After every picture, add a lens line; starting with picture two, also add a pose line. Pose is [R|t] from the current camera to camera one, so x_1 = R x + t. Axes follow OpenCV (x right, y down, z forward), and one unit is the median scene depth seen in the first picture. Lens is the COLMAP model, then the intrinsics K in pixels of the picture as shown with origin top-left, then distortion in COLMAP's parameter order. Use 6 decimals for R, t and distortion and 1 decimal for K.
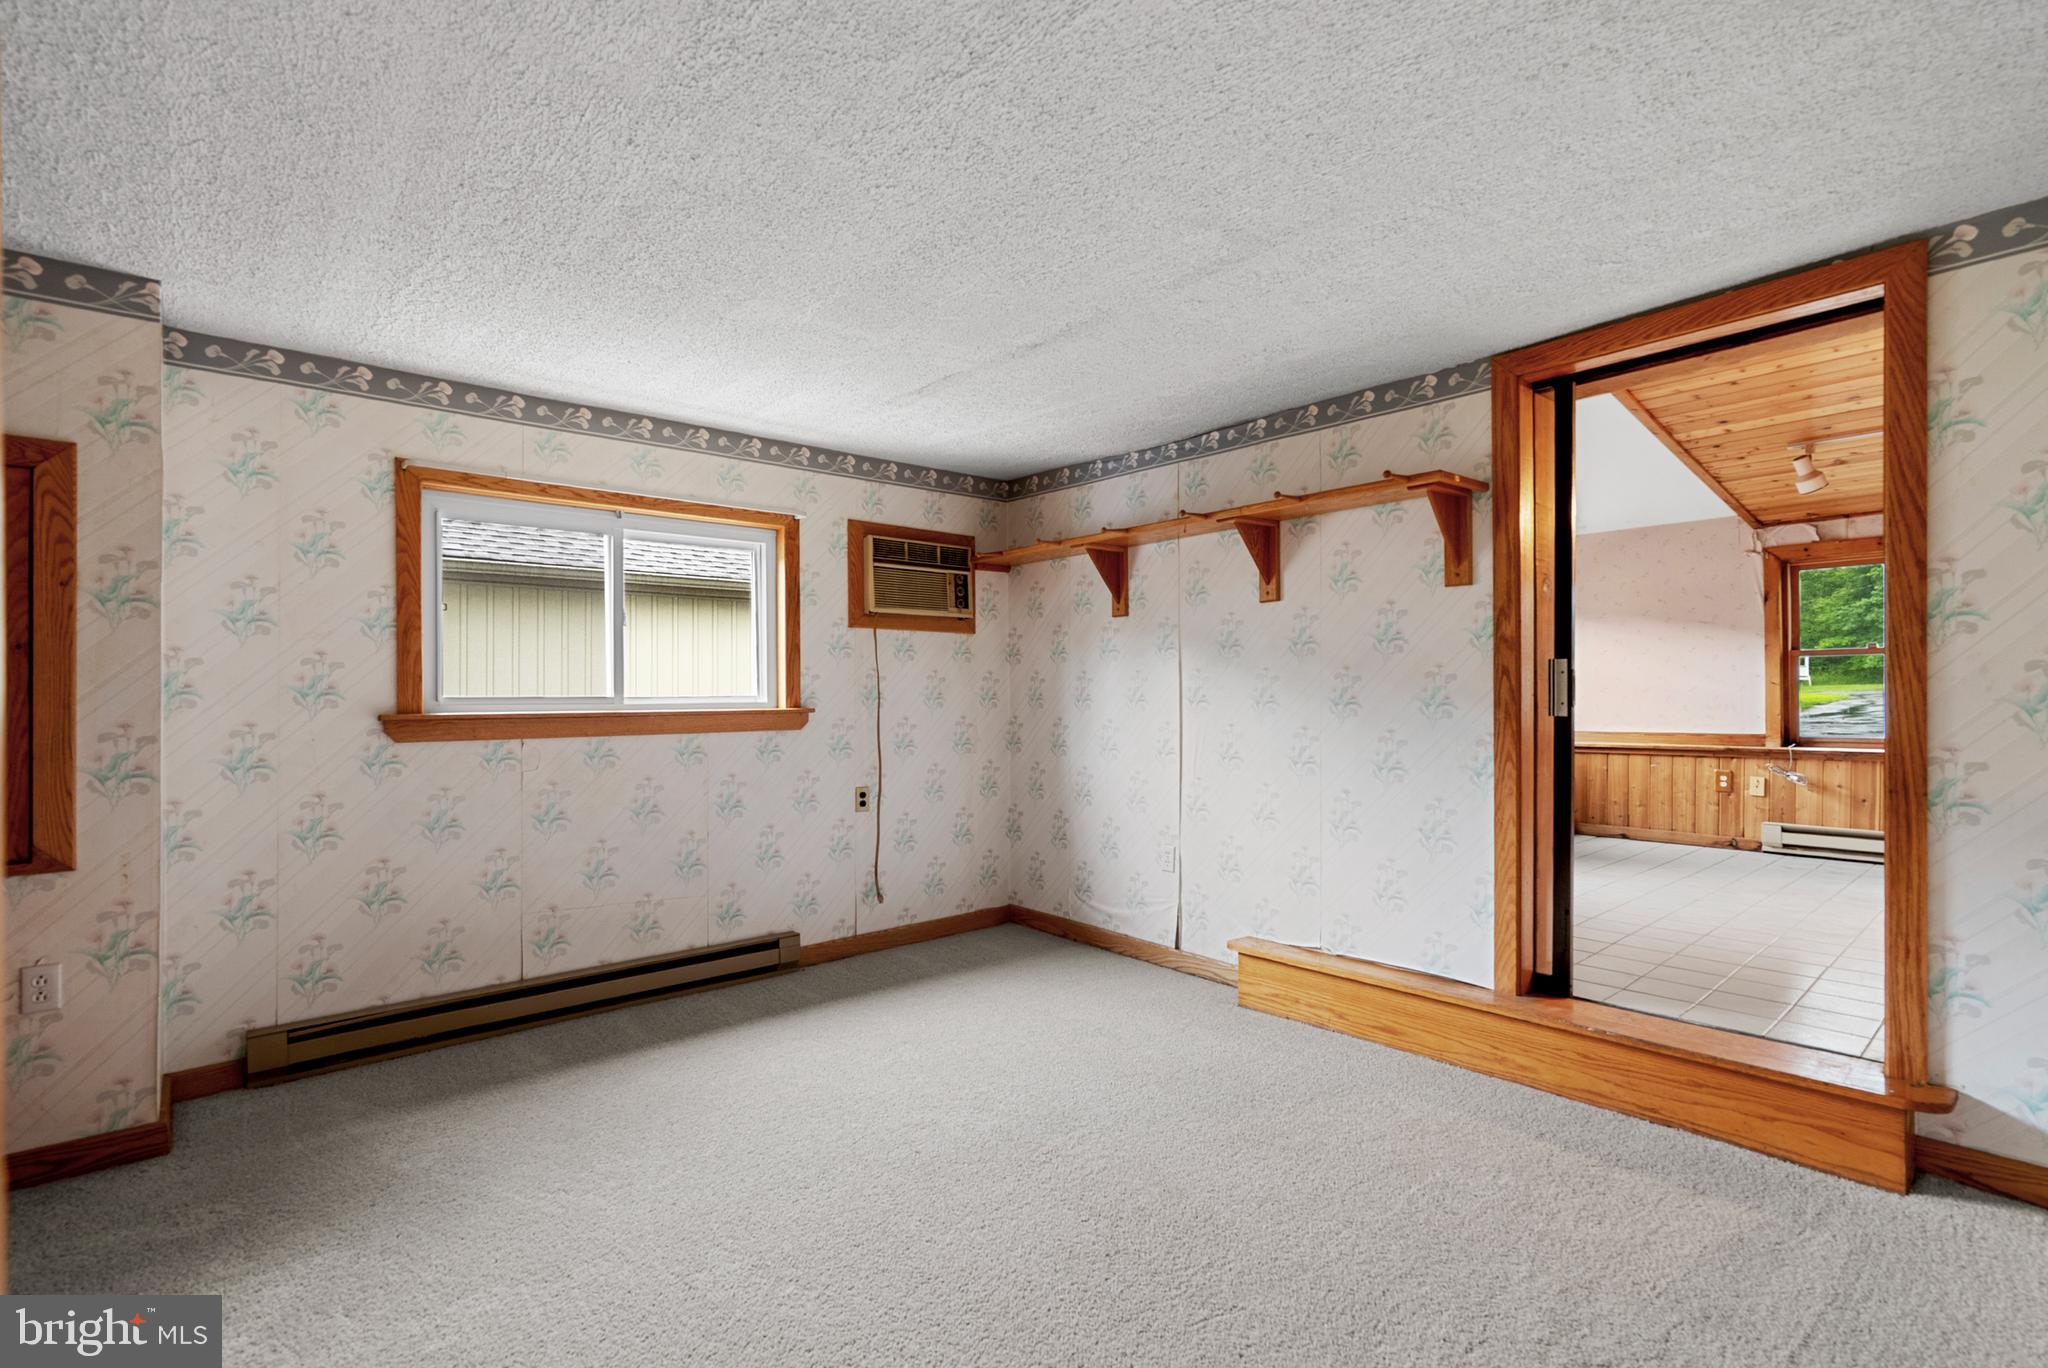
lens RADIAL K [[943.1, 0, 1024.3], [0, 943.1, 687.8], [0, 0, 1]] dist [-0.004023, 0.000669]
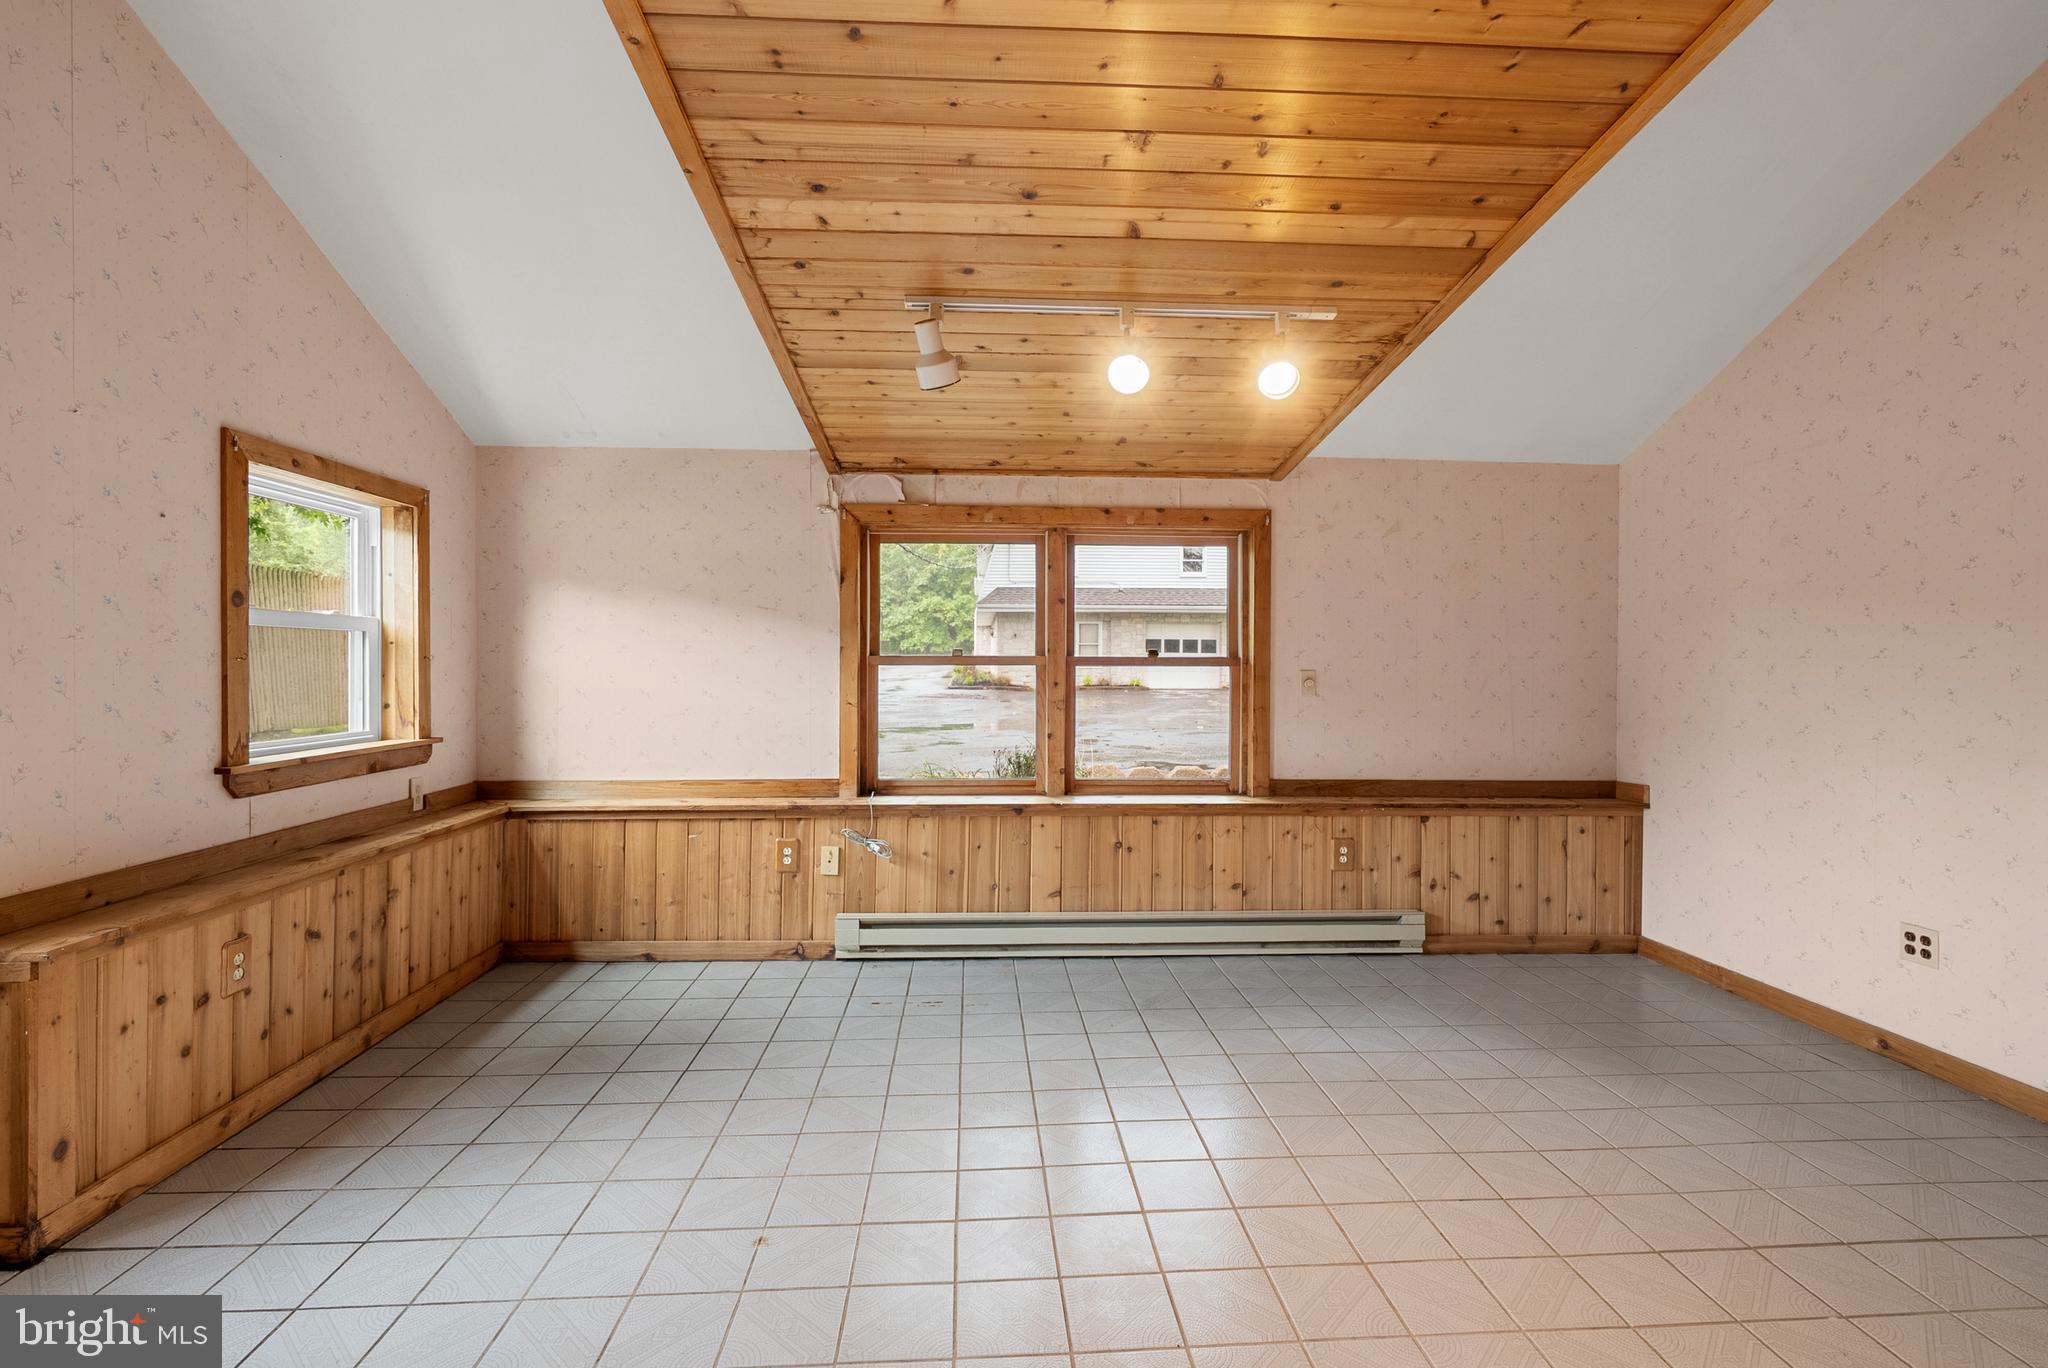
lens RADIAL K [[943.1, 0, 1019.4], [0, 943.1, 677.0], [0, 0, 1]] dist [-0.004023, 0.000669]
pose [[0.618496, 0.000231, 0.785788, 0.358761], [-0.016539, 0.999782, 0.012724, -0.037312], [-0.785614, -0.020865, 0.618365, 0.514653]]
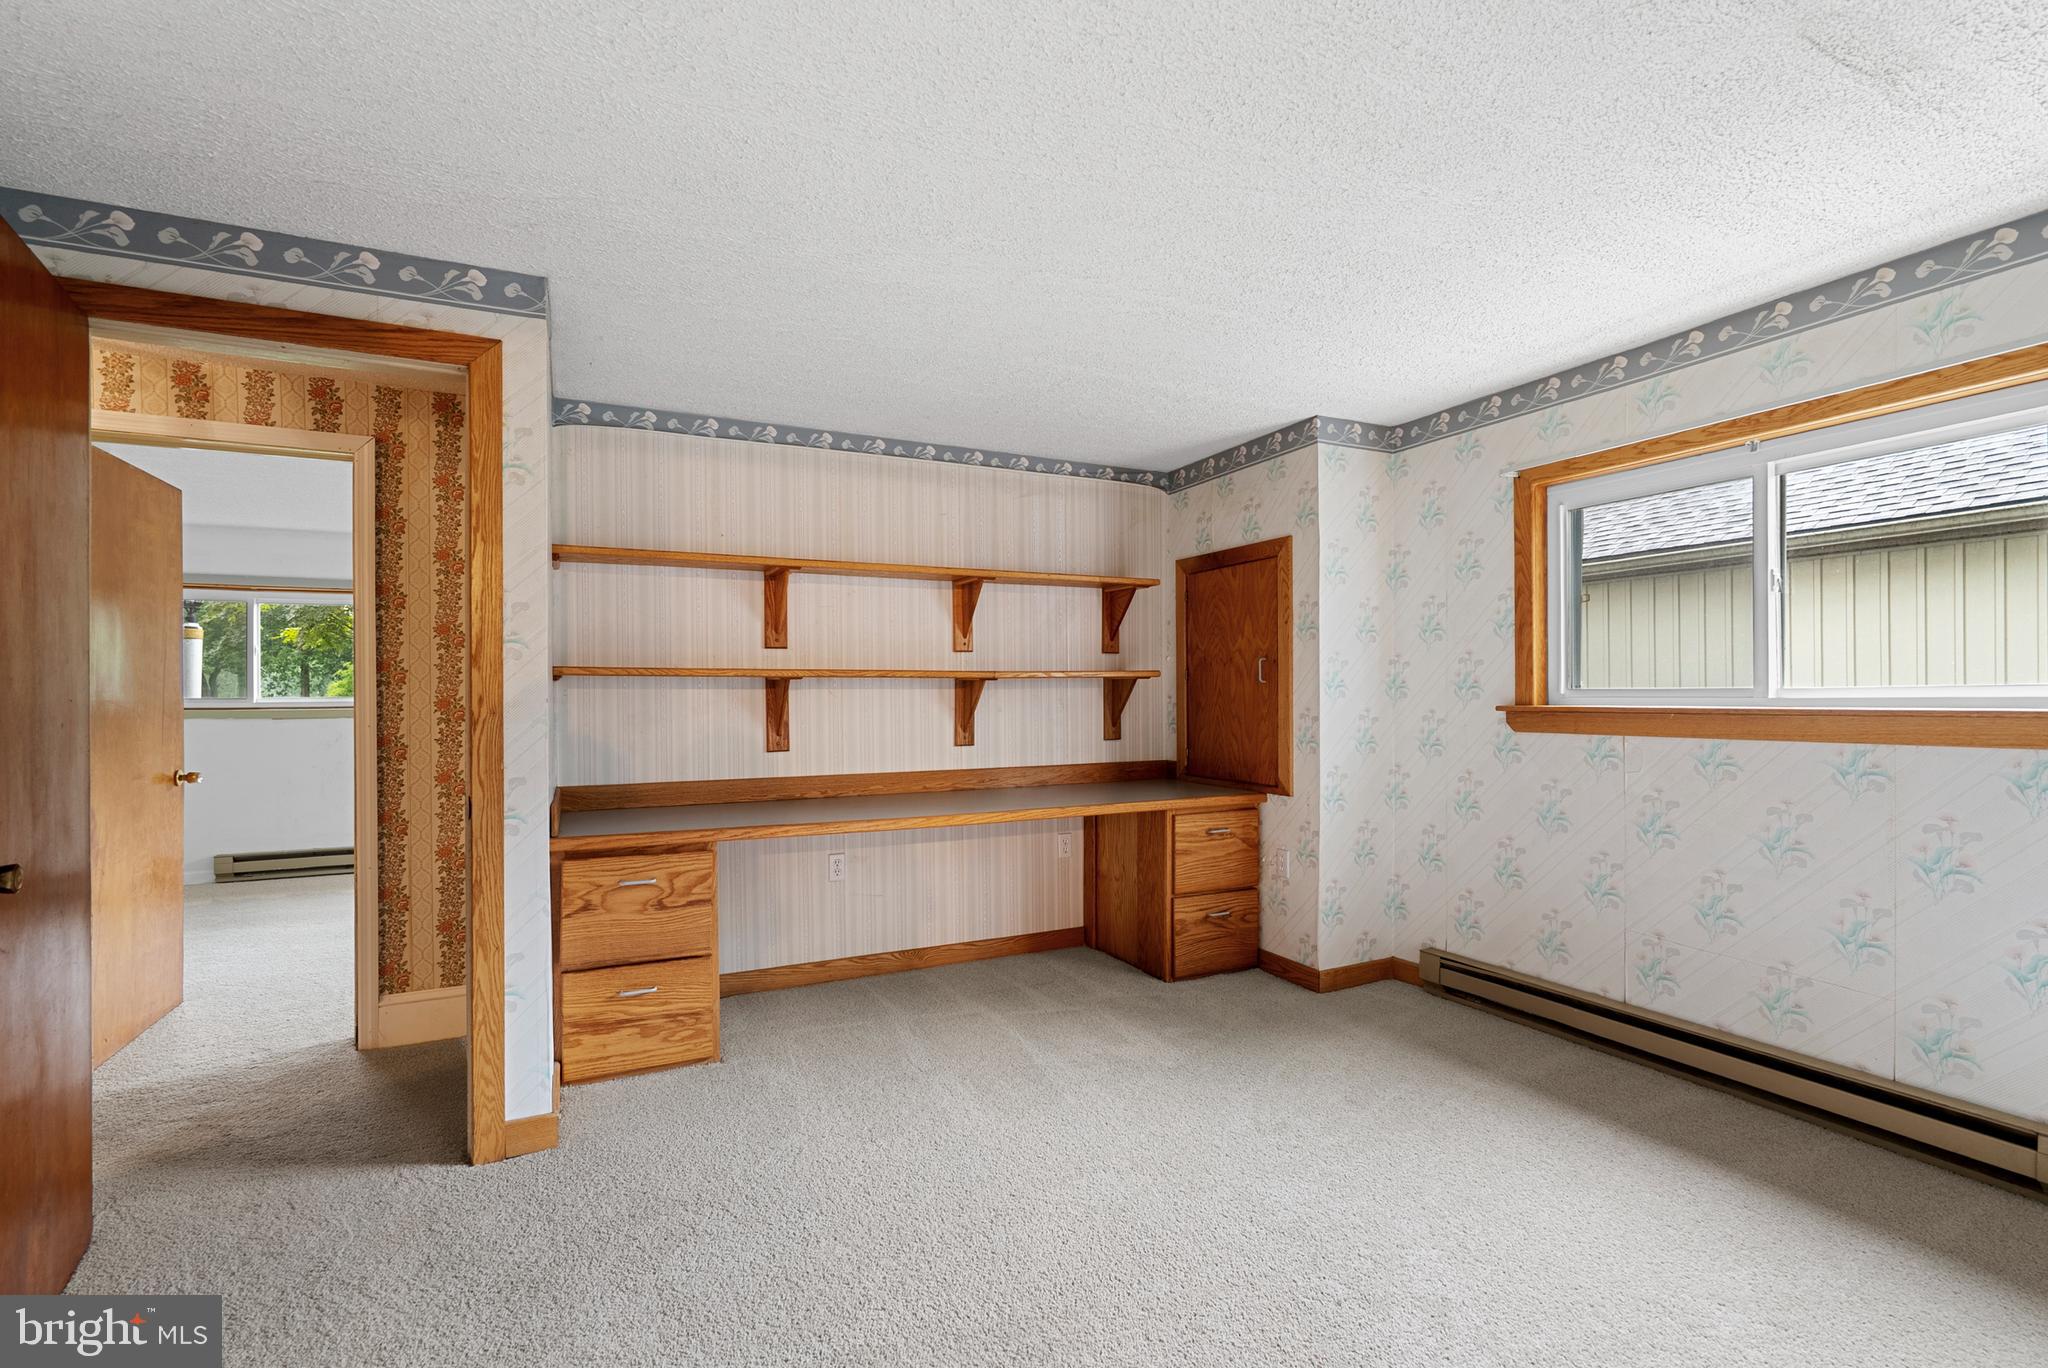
lens RADIAL K [[943.1, 0, 1036.0], [0, 943.1, 684.7], [0, 0, 1]] dist [-0.004023, 0.000669]
pose [[-0.260647, -0.003634, -0.965427, 0.295008], [0.015992, 0.999839, -0.008081, 0.002381], [0.965302, -0.017545, -0.260547, 0.423949]]
